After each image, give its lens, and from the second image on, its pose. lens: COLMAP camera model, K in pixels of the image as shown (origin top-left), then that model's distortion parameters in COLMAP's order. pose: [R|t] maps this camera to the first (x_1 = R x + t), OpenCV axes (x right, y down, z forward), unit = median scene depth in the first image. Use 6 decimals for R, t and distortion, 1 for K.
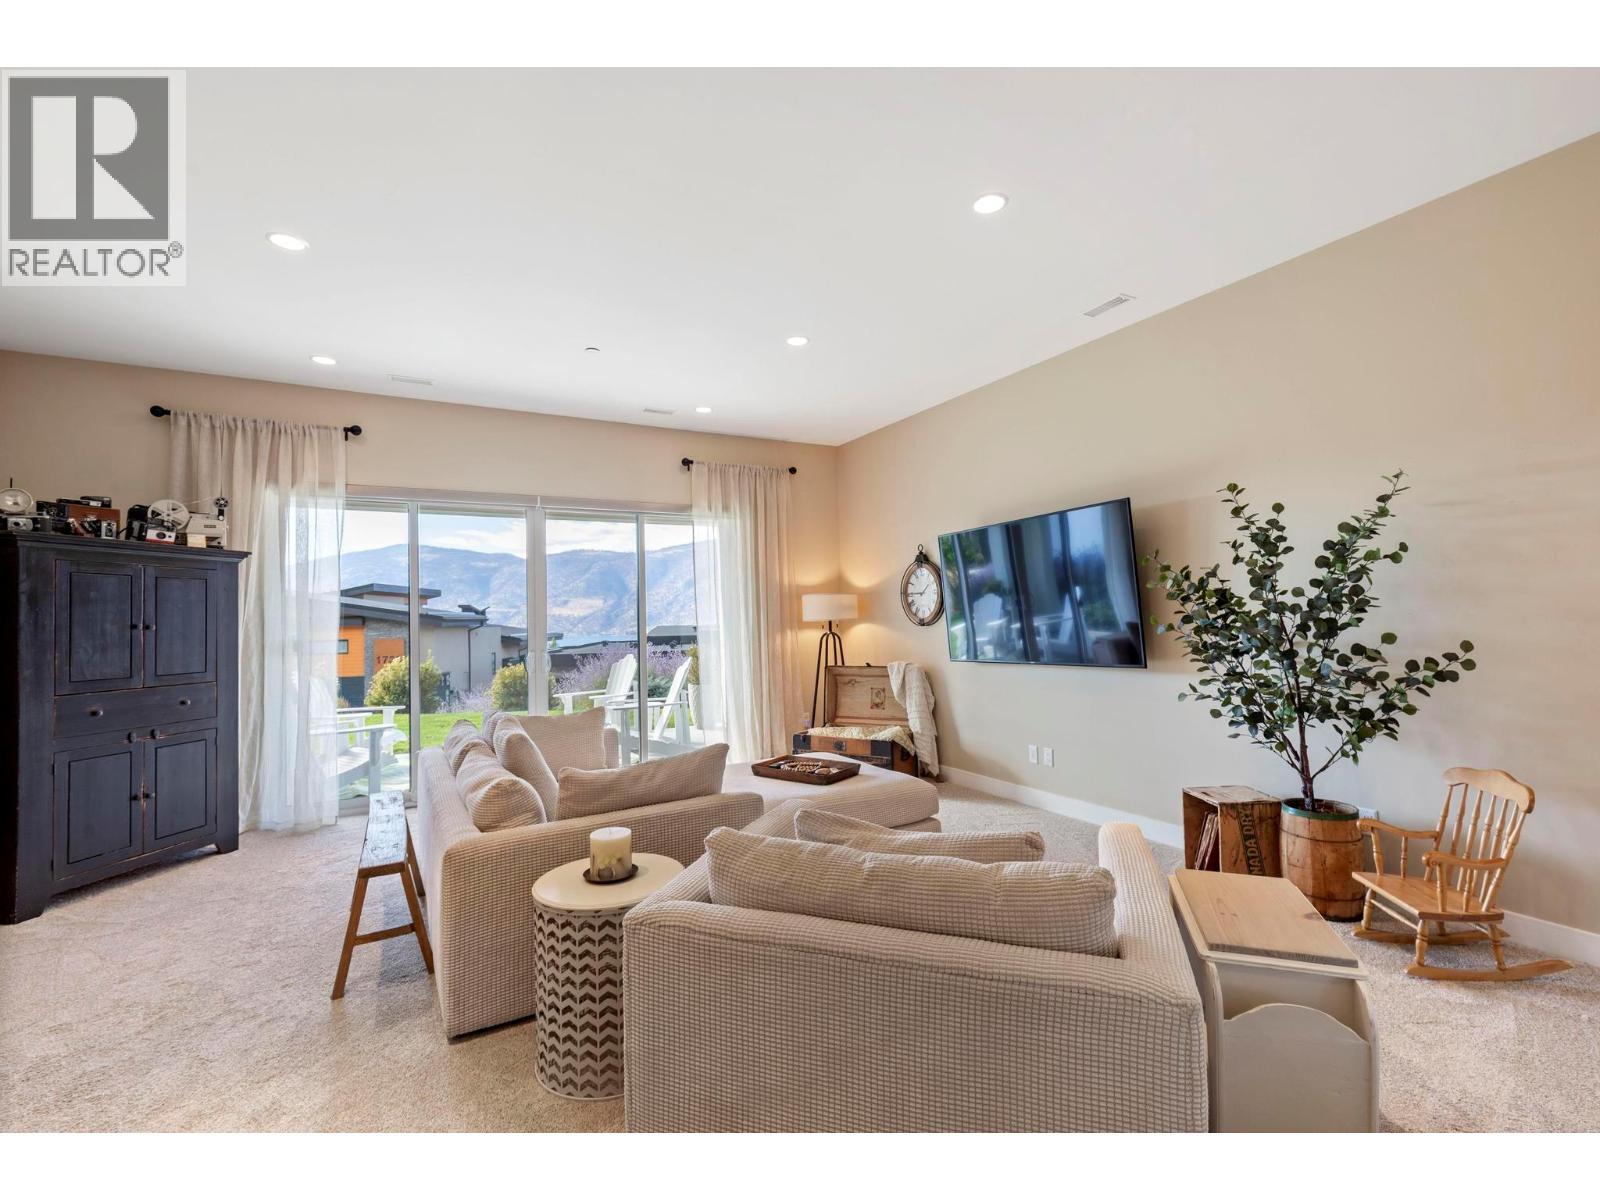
lens RADIAL K [[719.8, 0, 808.1], [0, 719.8, 589.2], [0, 0, 1]] dist [0.002251, 0.000357]
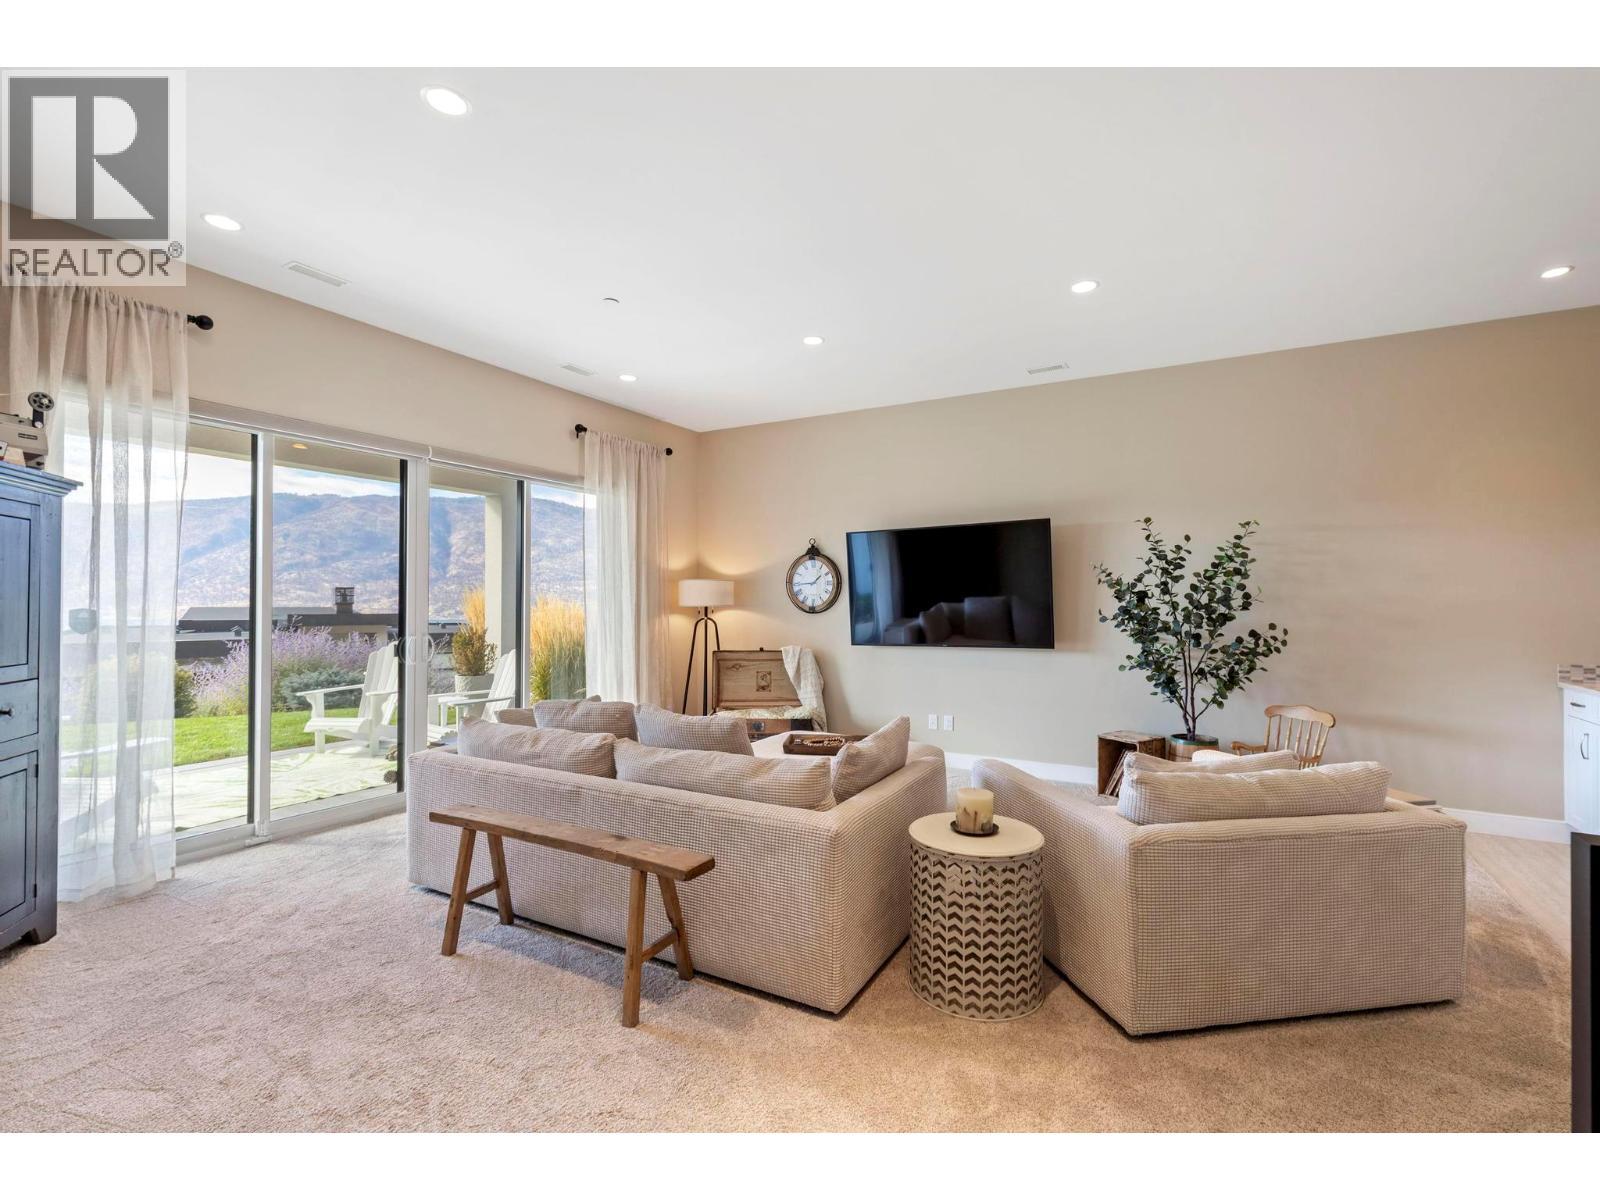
lens RADIAL K [[719.8, 0, 808.1], [0, 719.8, 589.2], [0, 0, 1]] dist [0.002251, 0.000357]
pose [[0.856861, 0.036040, 0.514287, -0.490149], [-0.043767, 0.999038, 0.002911, 0.013845], [-0.513687, -0.025004, 0.857613, 0.082597]]
